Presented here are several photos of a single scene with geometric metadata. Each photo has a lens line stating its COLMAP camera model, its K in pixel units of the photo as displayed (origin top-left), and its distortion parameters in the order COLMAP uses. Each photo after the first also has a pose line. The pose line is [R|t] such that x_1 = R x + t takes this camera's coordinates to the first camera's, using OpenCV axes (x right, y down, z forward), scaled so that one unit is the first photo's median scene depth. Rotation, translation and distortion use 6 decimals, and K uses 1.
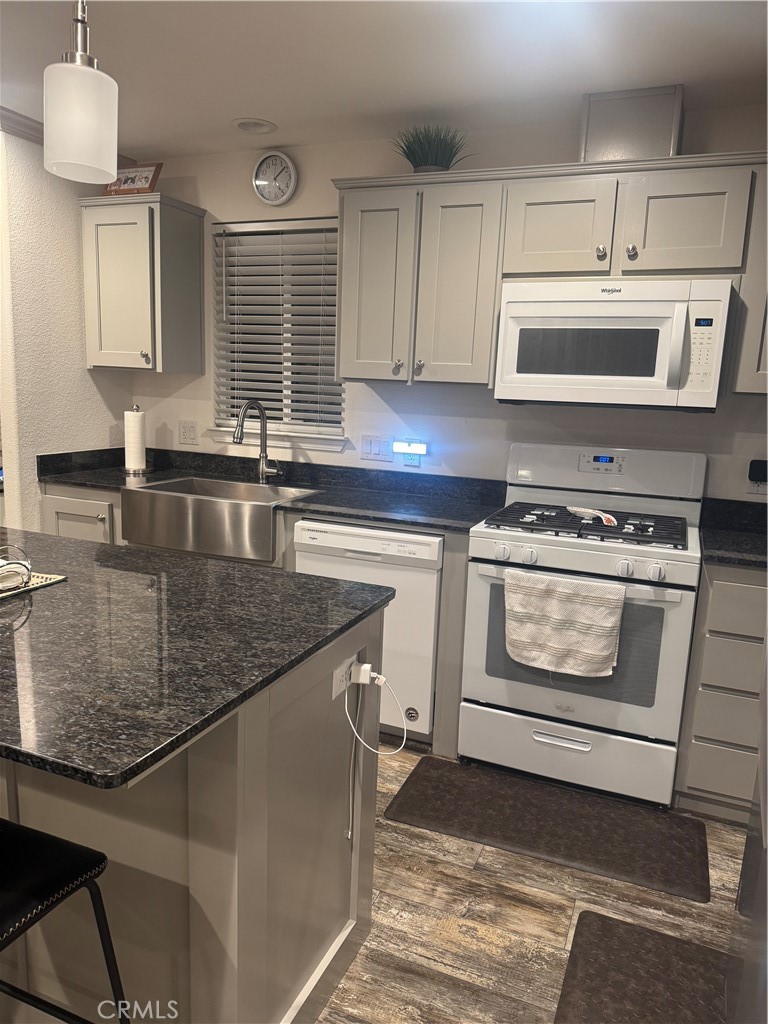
lens RADIAL K [[717.9, 0, 383.6], [0, 717.9, 513.2], [0, 0, 1]] dist [0.001059, -0.000115]
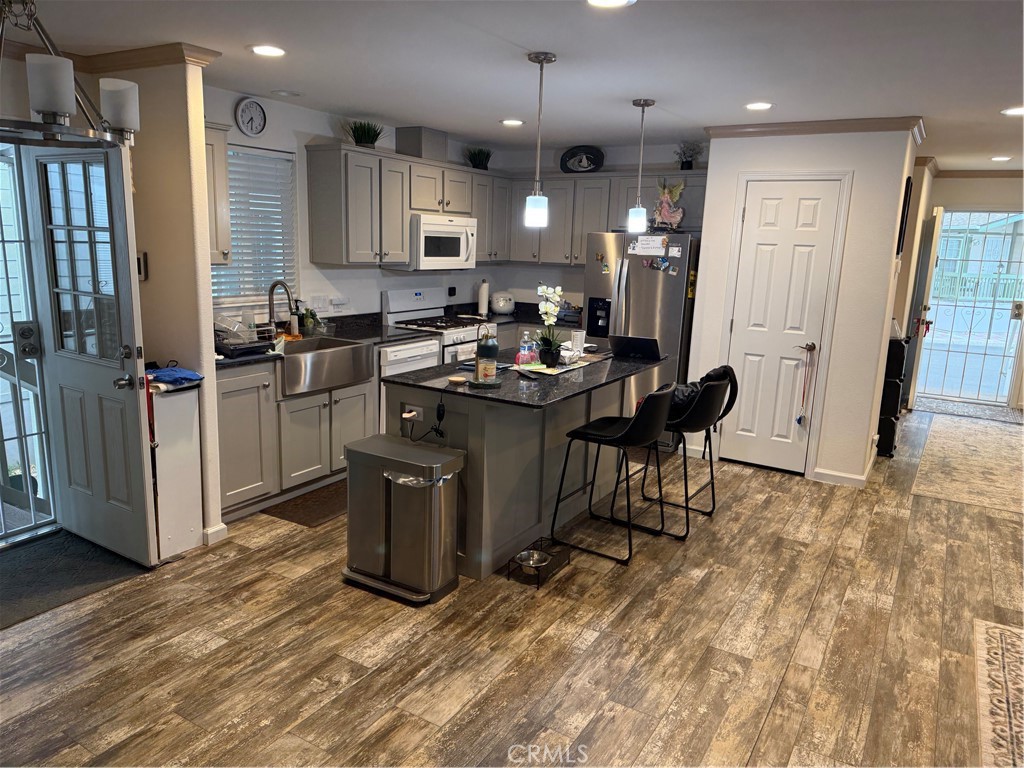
lens RADIAL K [[730.9, 0, 512.9], [0, 730.9, 386.8], [0, 0, 1]] dist [-0.001377, -0.001016]
pose [[0.138246, -0.231053, 0.963069, -1.940523], [0.141922, 0.966992, 0.211622, -0.247206], [-0.980177, 0.107425, 0.166474, 0.440959]]
